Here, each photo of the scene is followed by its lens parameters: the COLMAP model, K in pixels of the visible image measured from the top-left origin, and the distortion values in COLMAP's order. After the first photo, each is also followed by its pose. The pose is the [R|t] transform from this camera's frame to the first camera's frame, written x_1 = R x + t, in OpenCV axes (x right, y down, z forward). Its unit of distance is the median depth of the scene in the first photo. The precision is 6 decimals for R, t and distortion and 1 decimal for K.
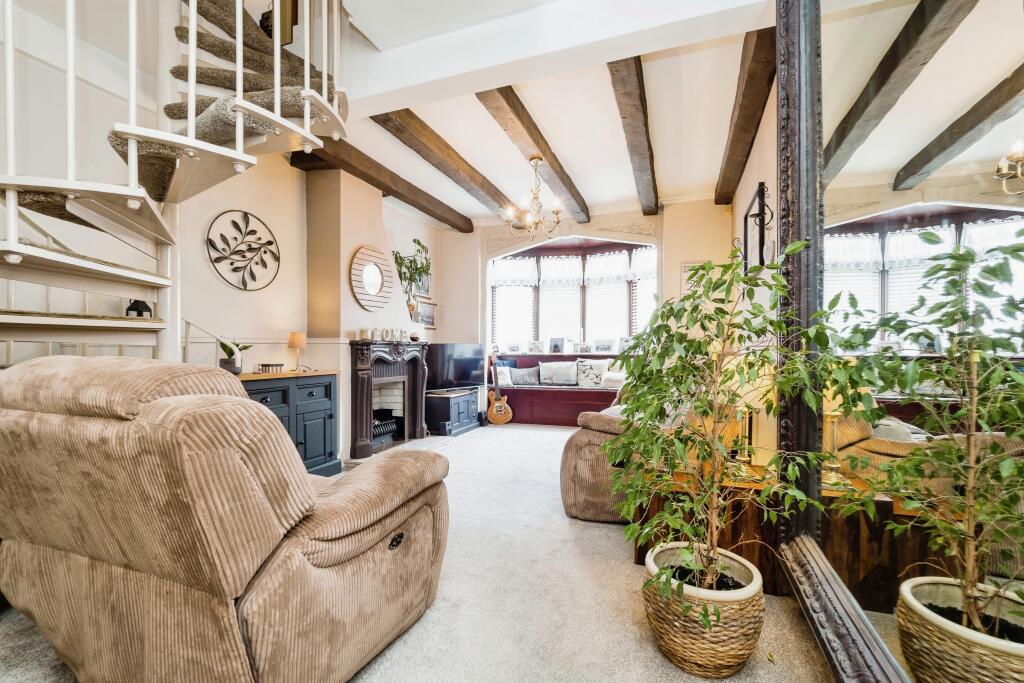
lens RADIAL K [[443.0, 0, 524.0], [0, 443.0, 354.1], [0, 0, 1]] dist [-0.005257, -0.001249]
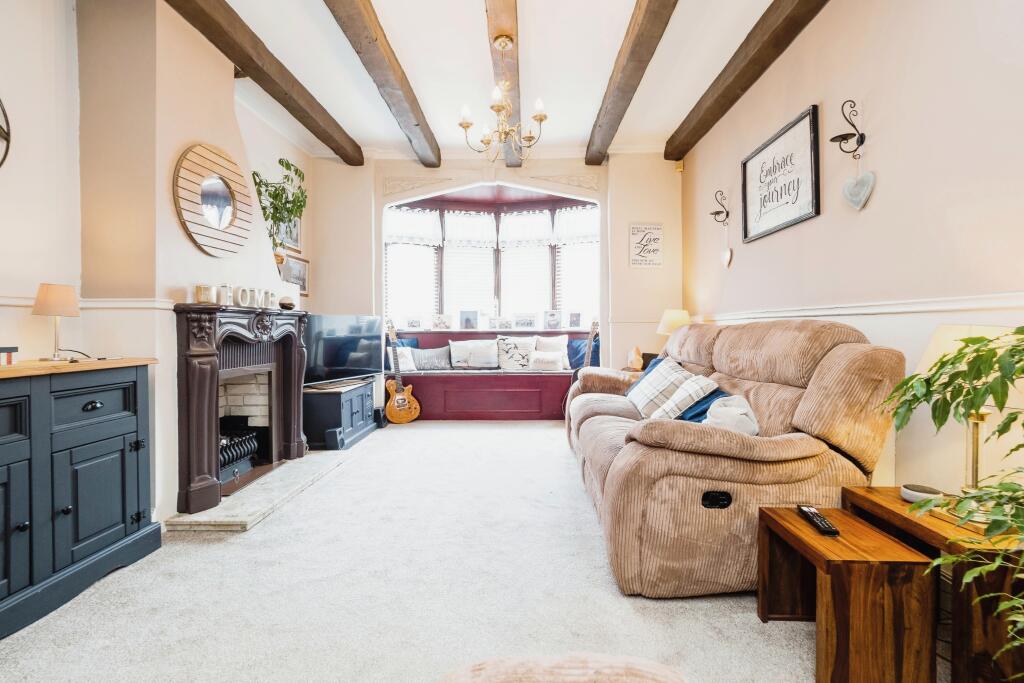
lens RADIAL K [[443.0, 0, 517.5], [0, 443.0, 334.5], [0, 0, 1]] dist [-0.005257, -0.001249]
pose [[0.949467, -0.003862, 0.313844, -0.129272], [0.003049, 0.999991, 0.003081, 0.006506], [-0.313853, -0.001969, 0.949470, 0.272971]]
